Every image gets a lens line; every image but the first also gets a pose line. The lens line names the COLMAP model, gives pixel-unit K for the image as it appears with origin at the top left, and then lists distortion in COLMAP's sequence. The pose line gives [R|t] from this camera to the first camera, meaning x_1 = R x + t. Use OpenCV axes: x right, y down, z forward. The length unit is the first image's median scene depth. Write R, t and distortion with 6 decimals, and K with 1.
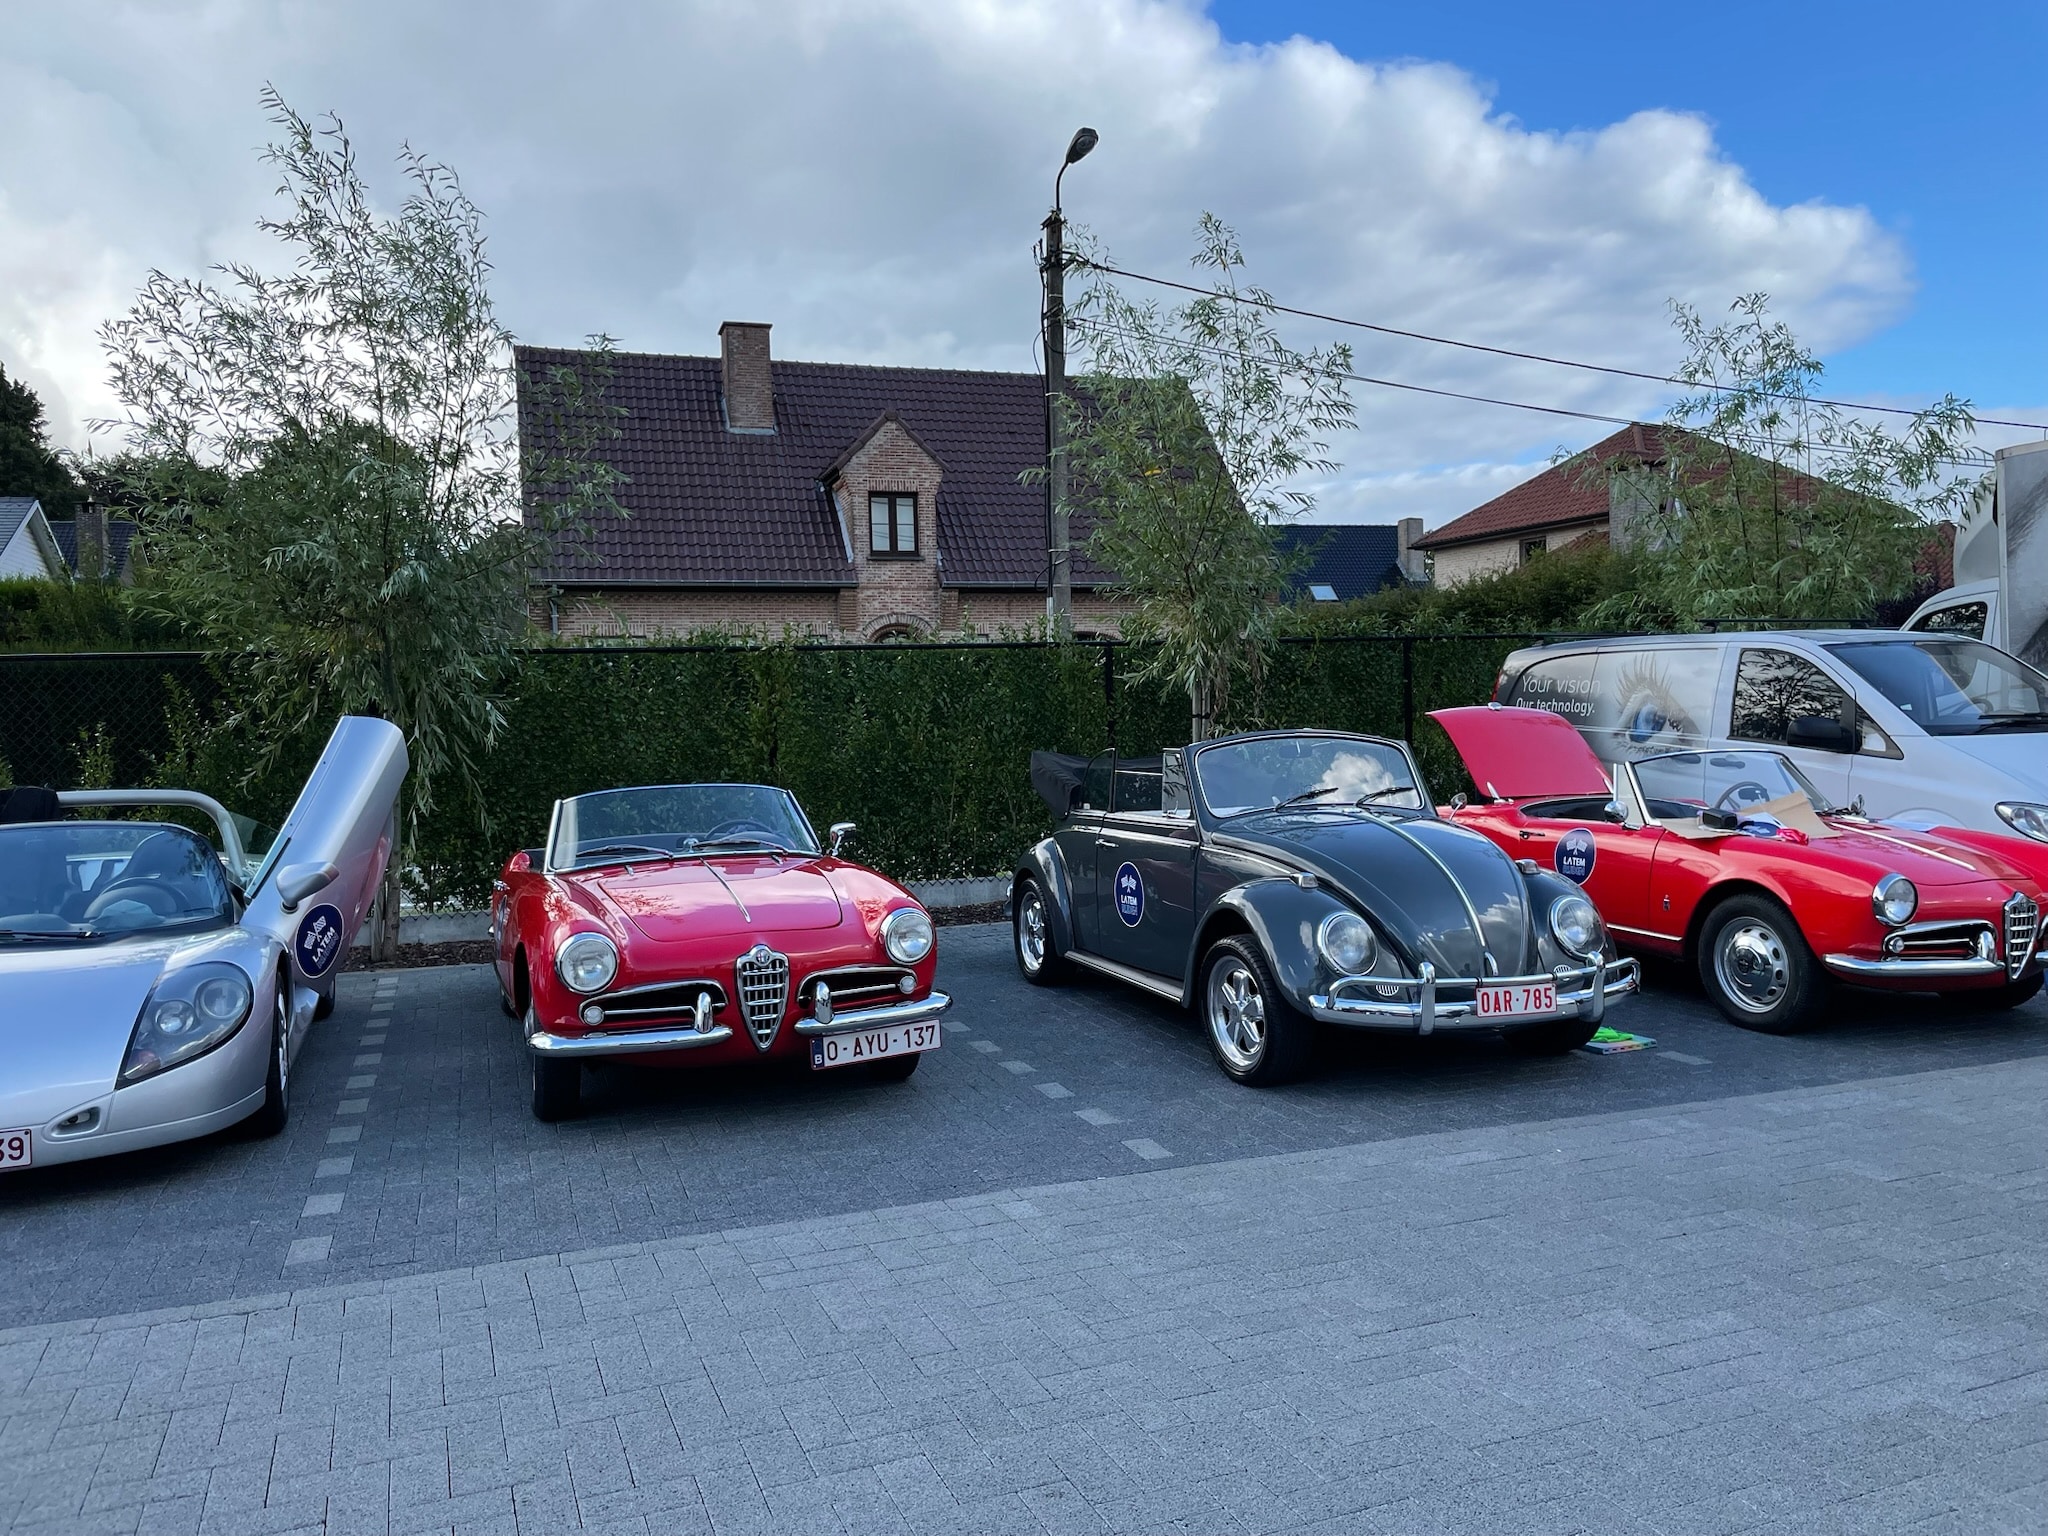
lens RADIAL K [[1564.5, 0, 1024.0], [0, 1564.5, 768.0], [0, 0, 1]] dist [0.079846, -0.117689]
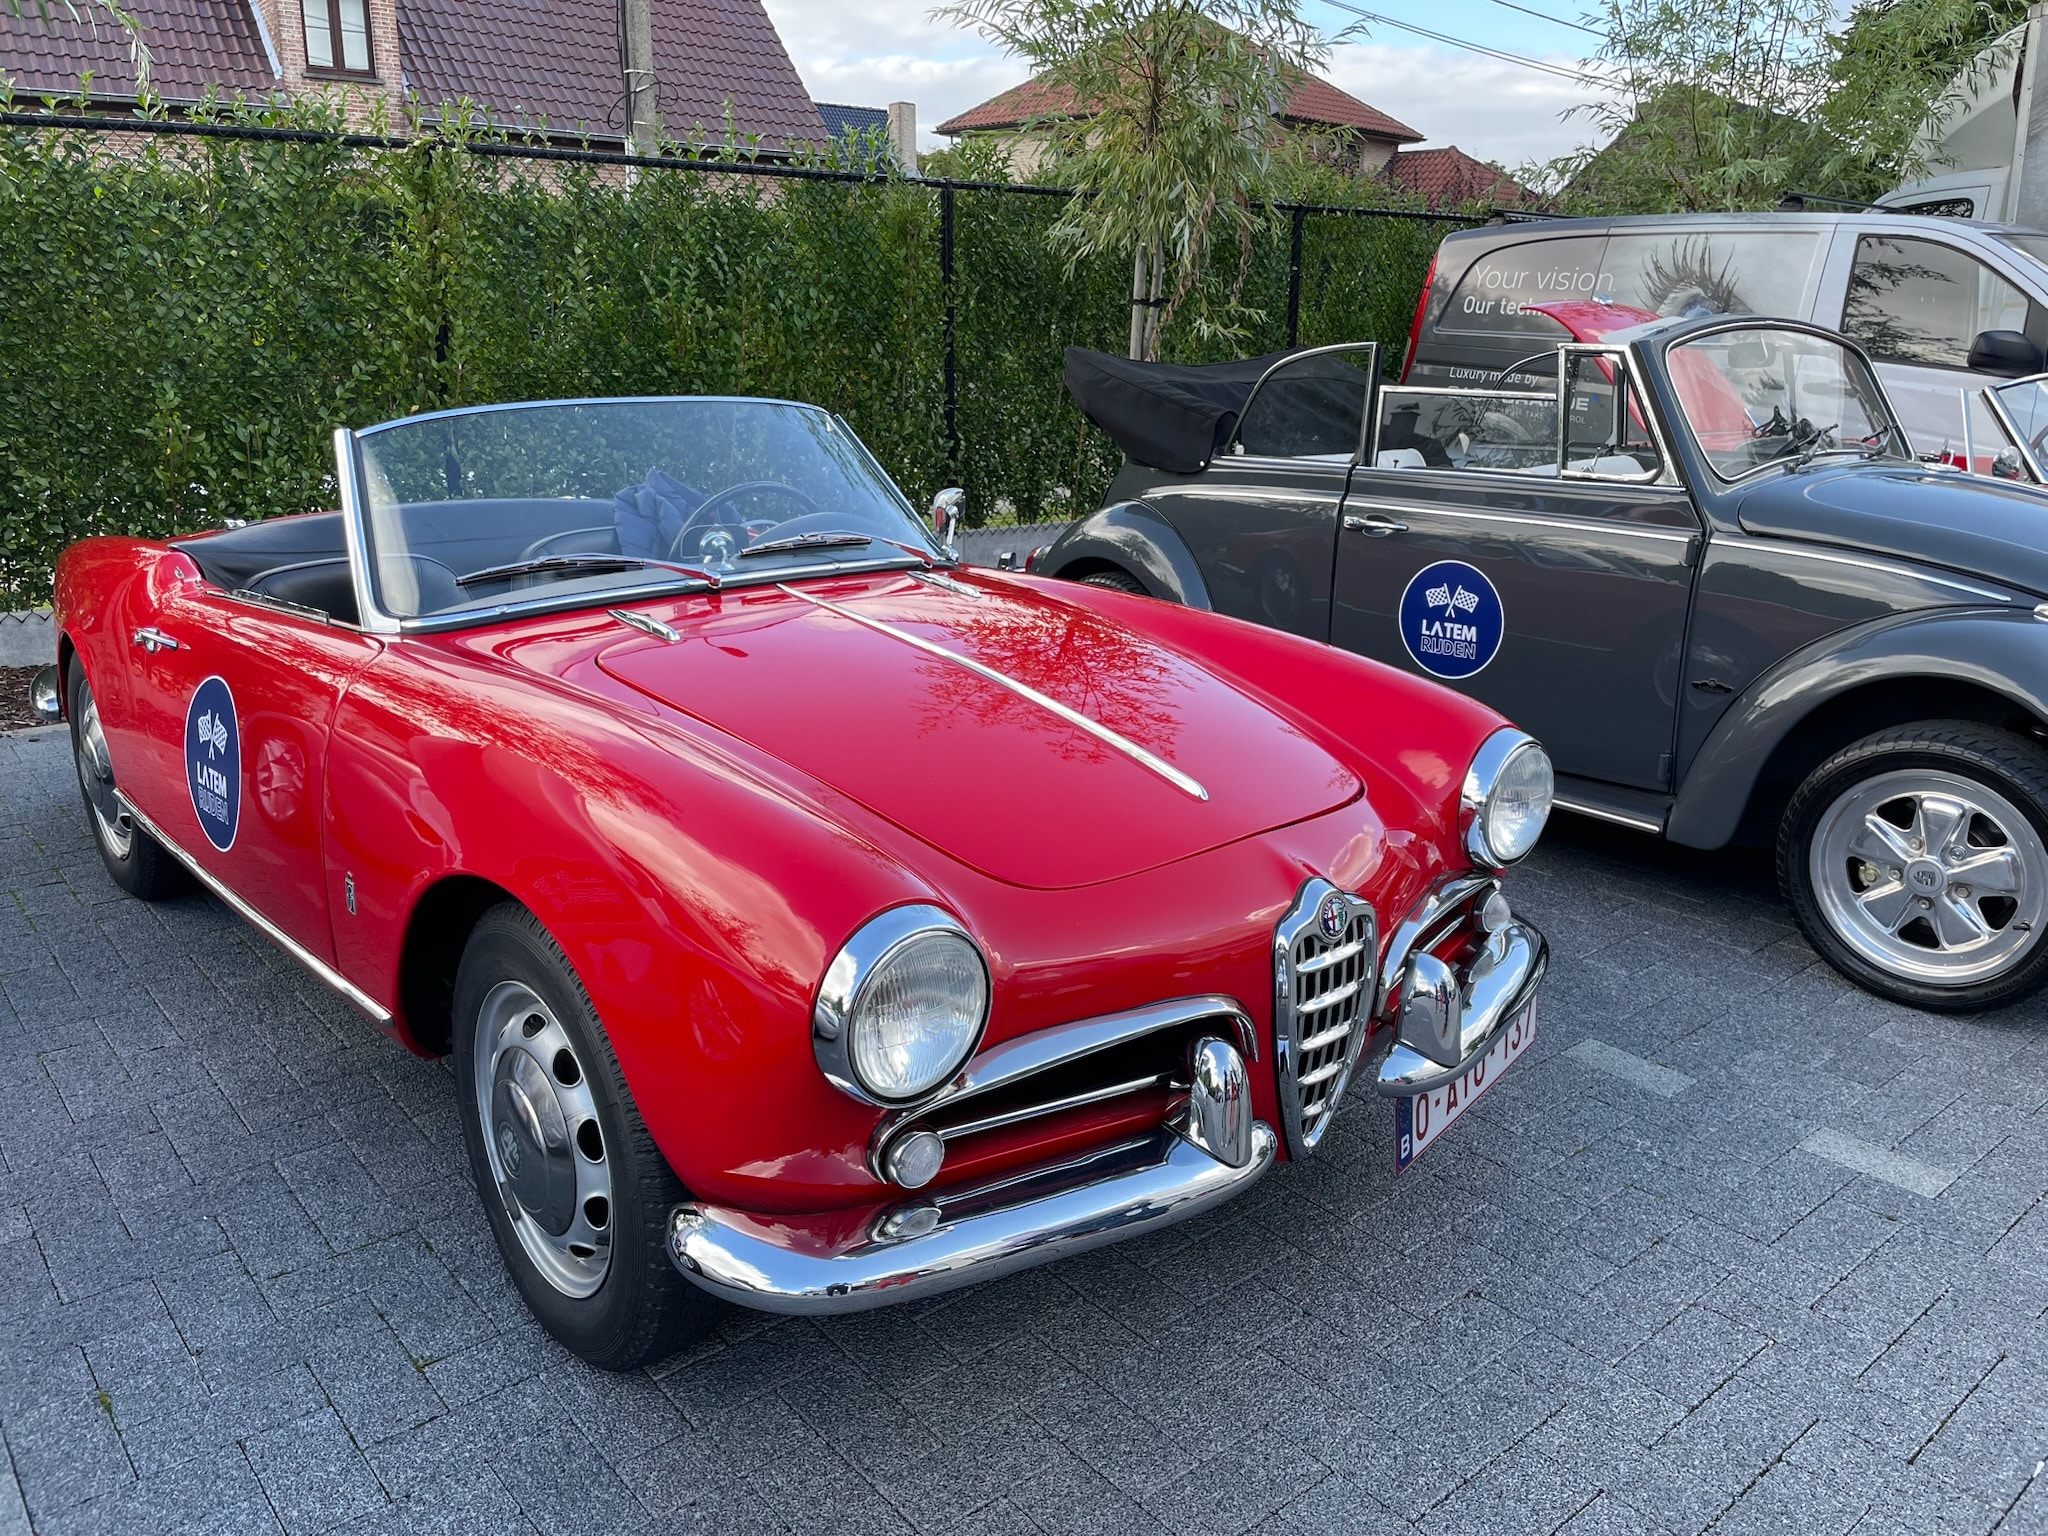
lens RADIAL K [[1564.5, 0, 1024.0], [0, 1564.5, 768.0], [0, 0, 1]] dist [0.079846, -0.117689]
pose [[0.935002, -0.061380, 0.349291, -0.181645], [-0.023355, 0.972113, 0.233346, 0.004262], [-0.353873, -0.226336, 0.907494, 0.368649]]
